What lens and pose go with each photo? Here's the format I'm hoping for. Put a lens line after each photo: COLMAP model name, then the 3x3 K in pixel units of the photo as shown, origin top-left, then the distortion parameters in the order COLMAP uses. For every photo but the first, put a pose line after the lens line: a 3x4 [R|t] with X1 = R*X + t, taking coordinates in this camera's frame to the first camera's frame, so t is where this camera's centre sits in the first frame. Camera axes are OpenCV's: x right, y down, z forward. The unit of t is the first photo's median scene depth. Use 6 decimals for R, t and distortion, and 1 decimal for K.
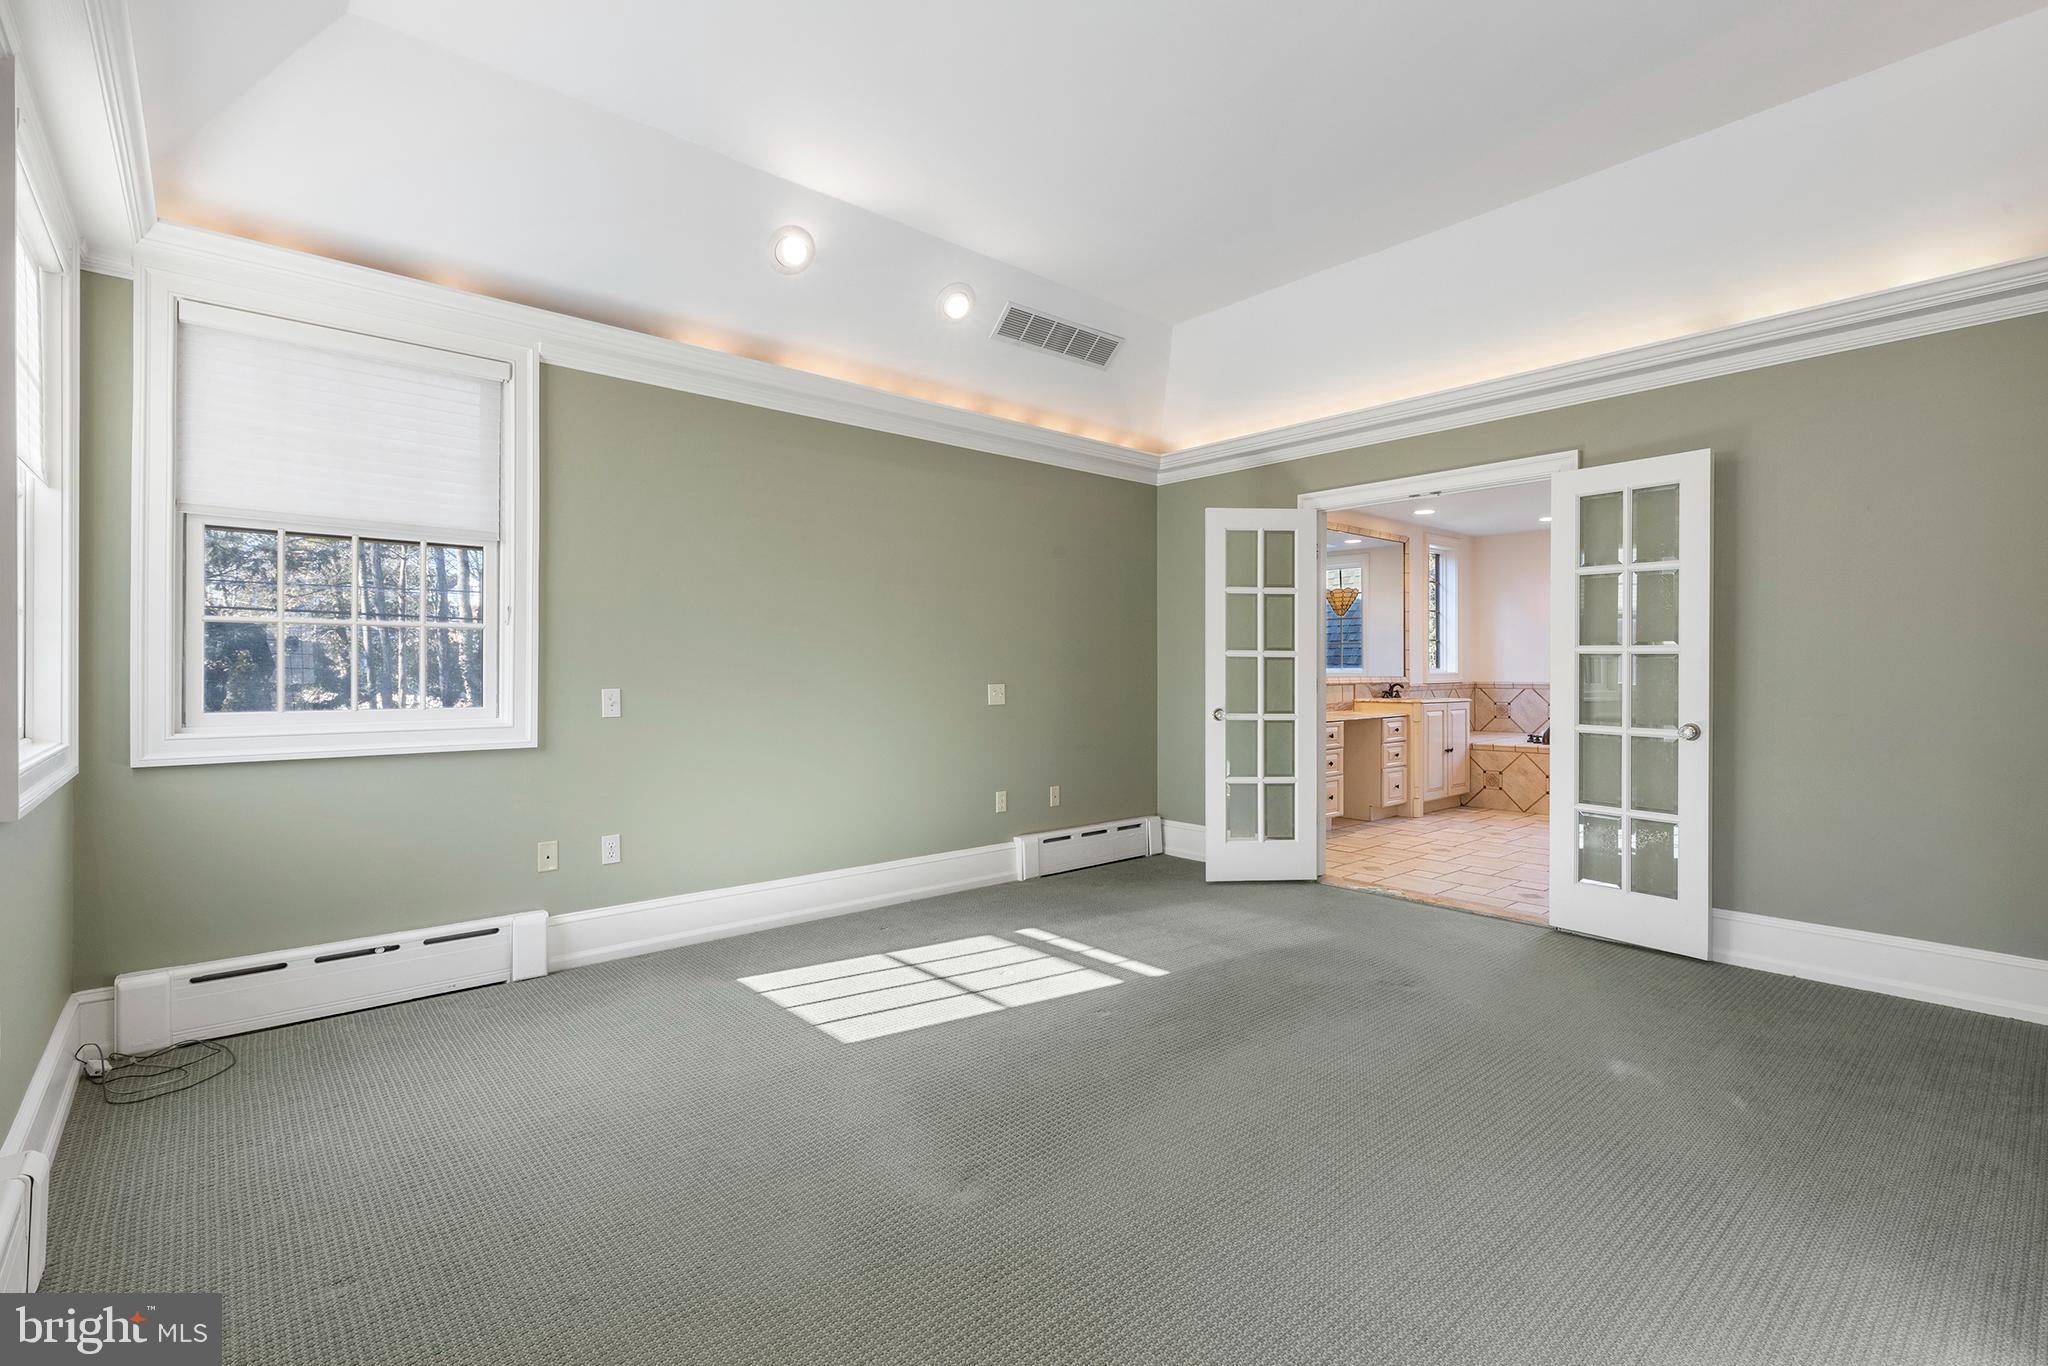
lens RADIAL K [[920.3, 0, 1020.1], [0, 920.3, 669.8], [0, 0, 1]] dist [0.004397, -0.000241]
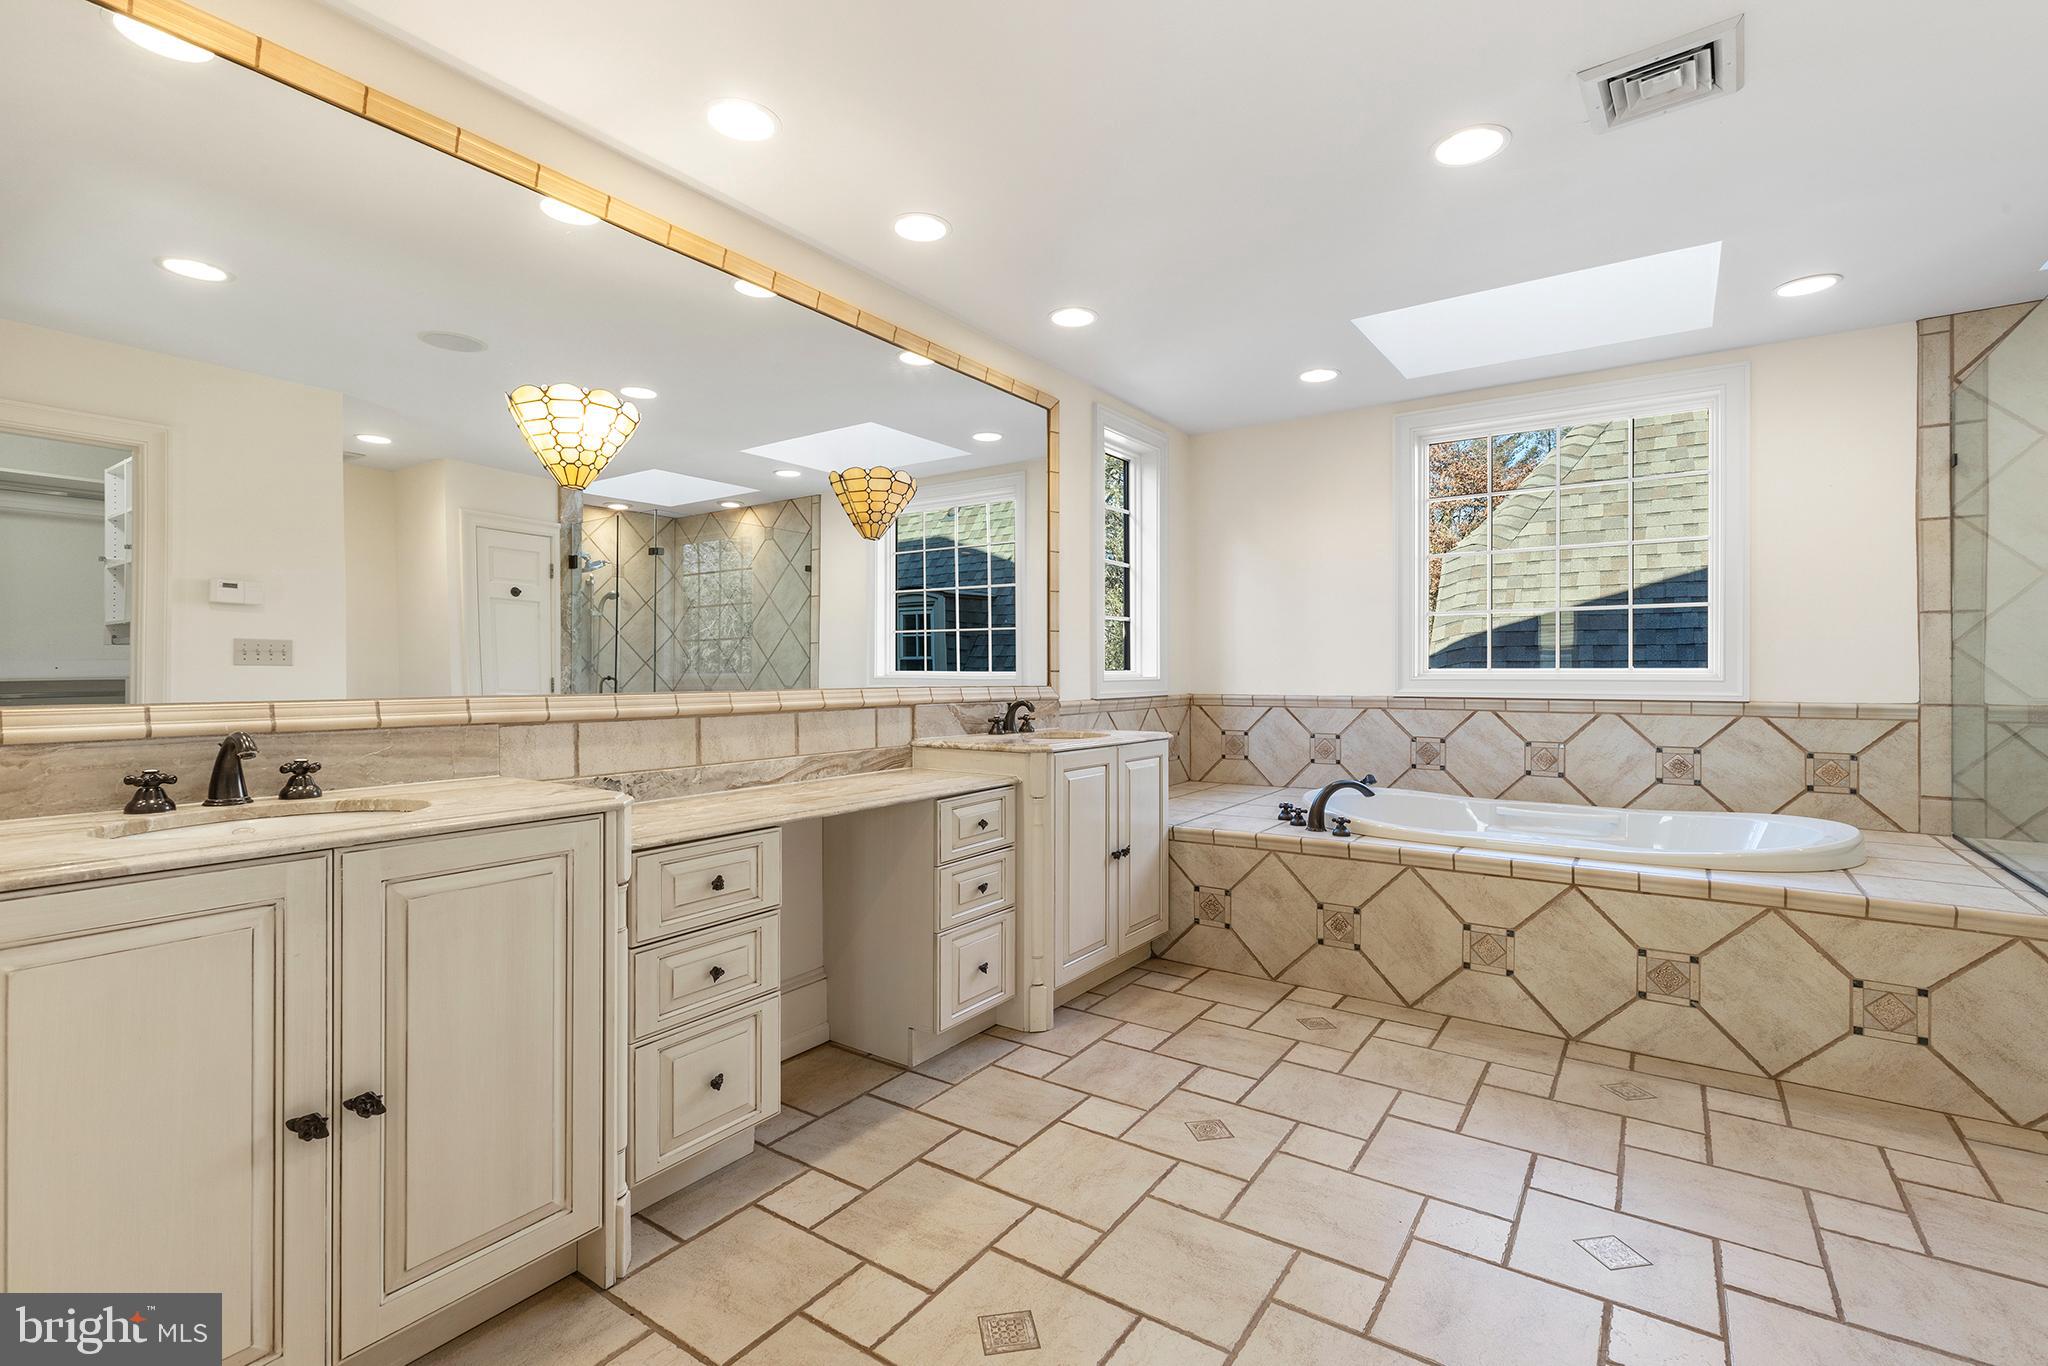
lens RADIAL K [[920.3, 0, 1025.2], [0, 920.3, 674.9], [0, 0, 1]] dist [0.004397, -0.000241]
pose [[0.969576, 0.000735, 0.244791, 0.333279], [-0.000916, 0.999999, 0.000624, 0.001547], [-0.244790, -0.000829, 0.969576, 0.620216]]
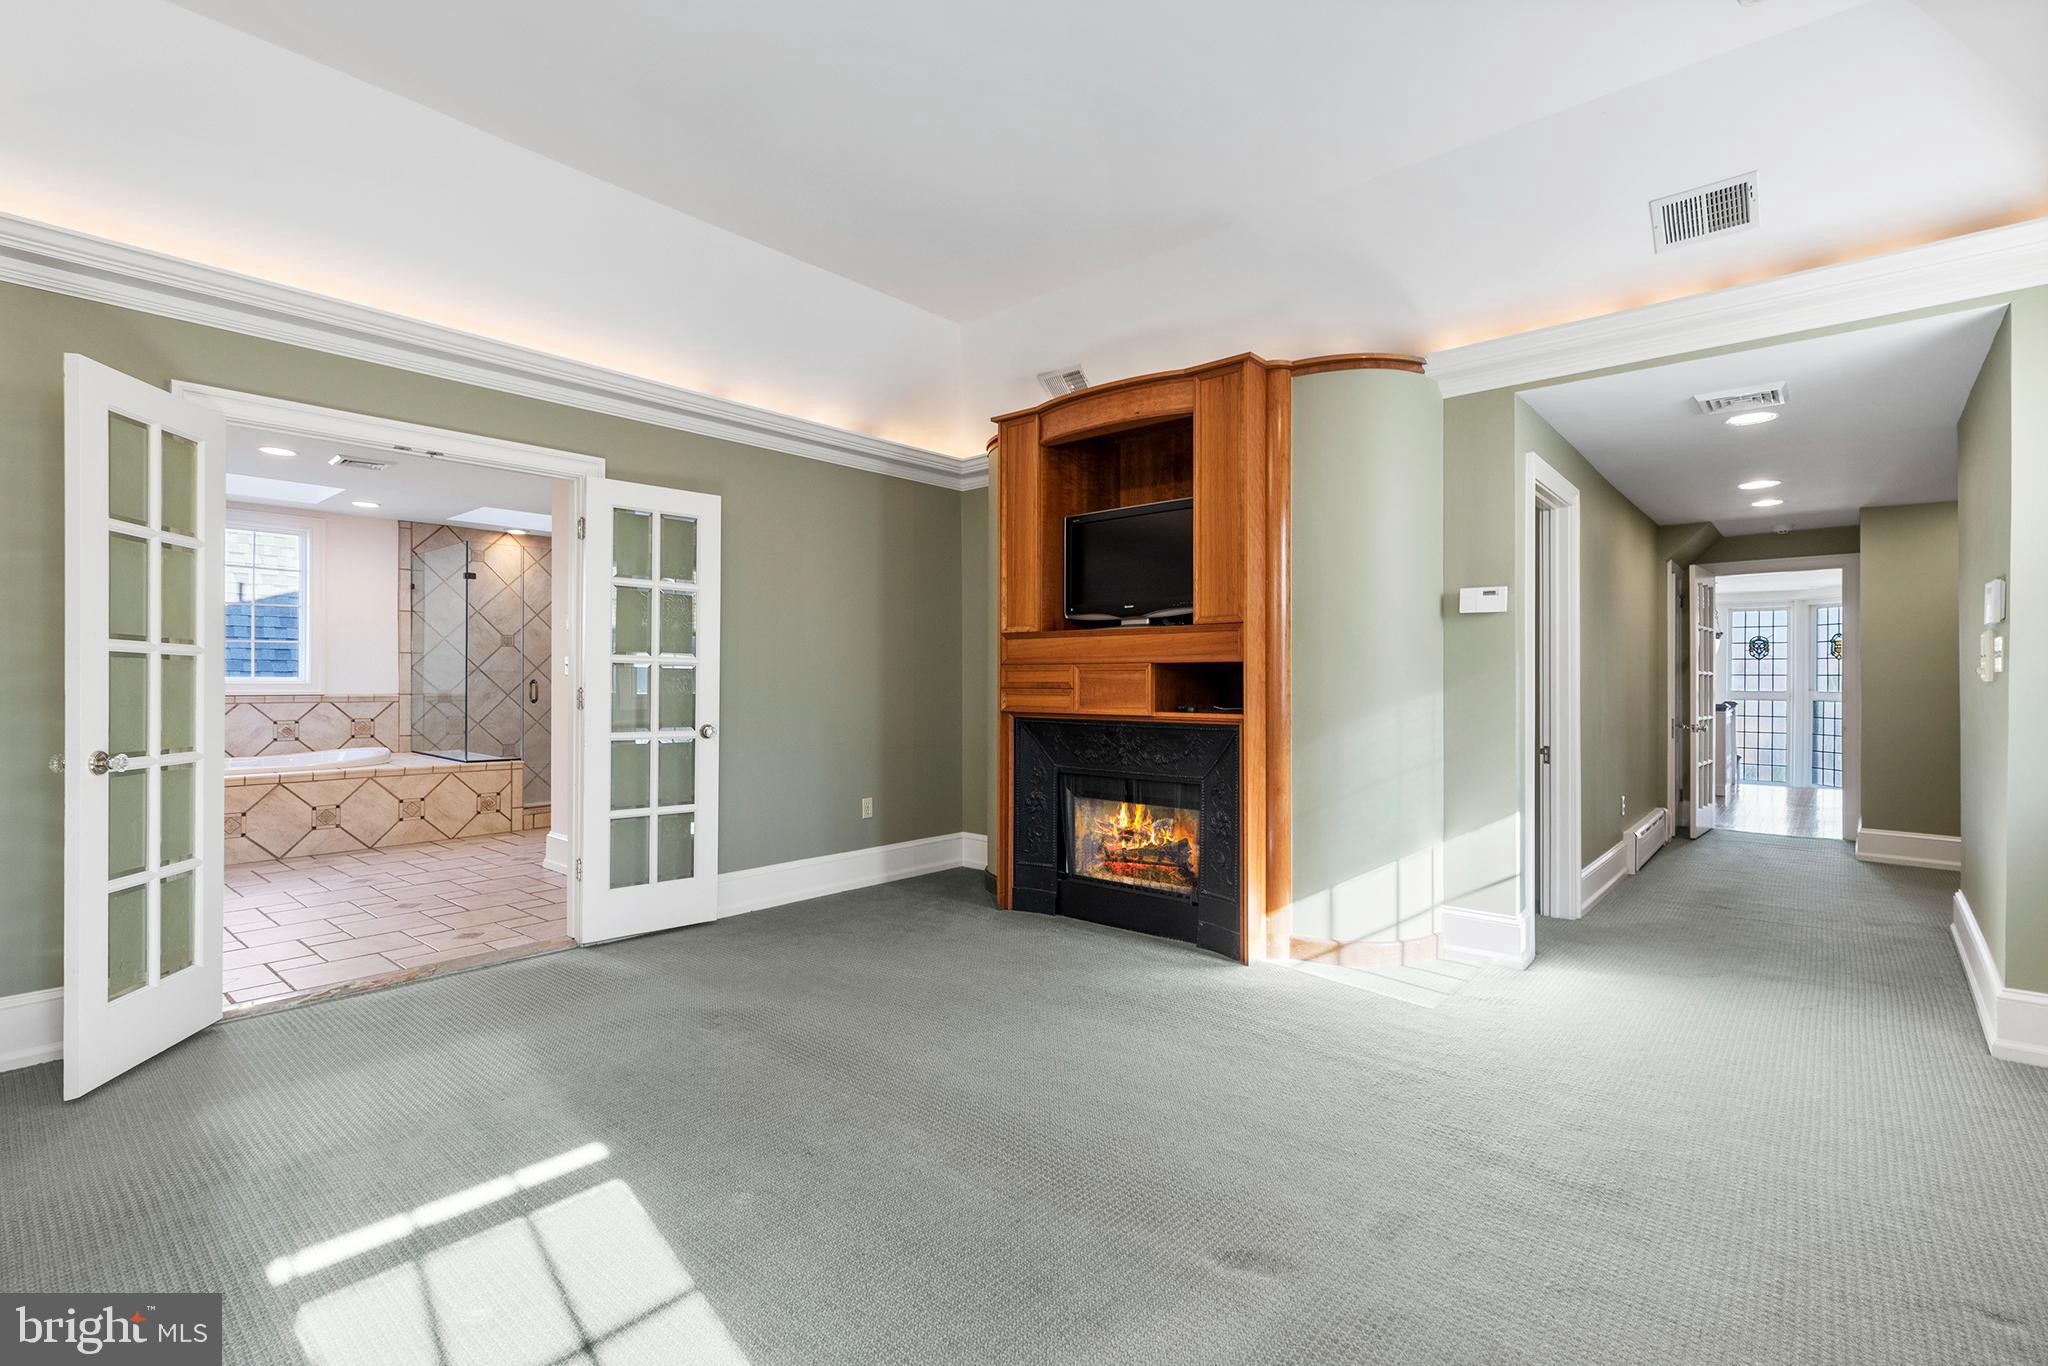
lens RADIAL K [[920.3, 0, 1029.6], [0, 920.3, 681.0], [0, 0, 1]] dist [0.004397, -0.000241]
pose [[-0.138603, 0.001806, 0.990346, -0.263353], [-0.001949, 0.999996, -0.002096, 0.002400], [-0.990346, -0.002221, -0.138599, 0.396156]]
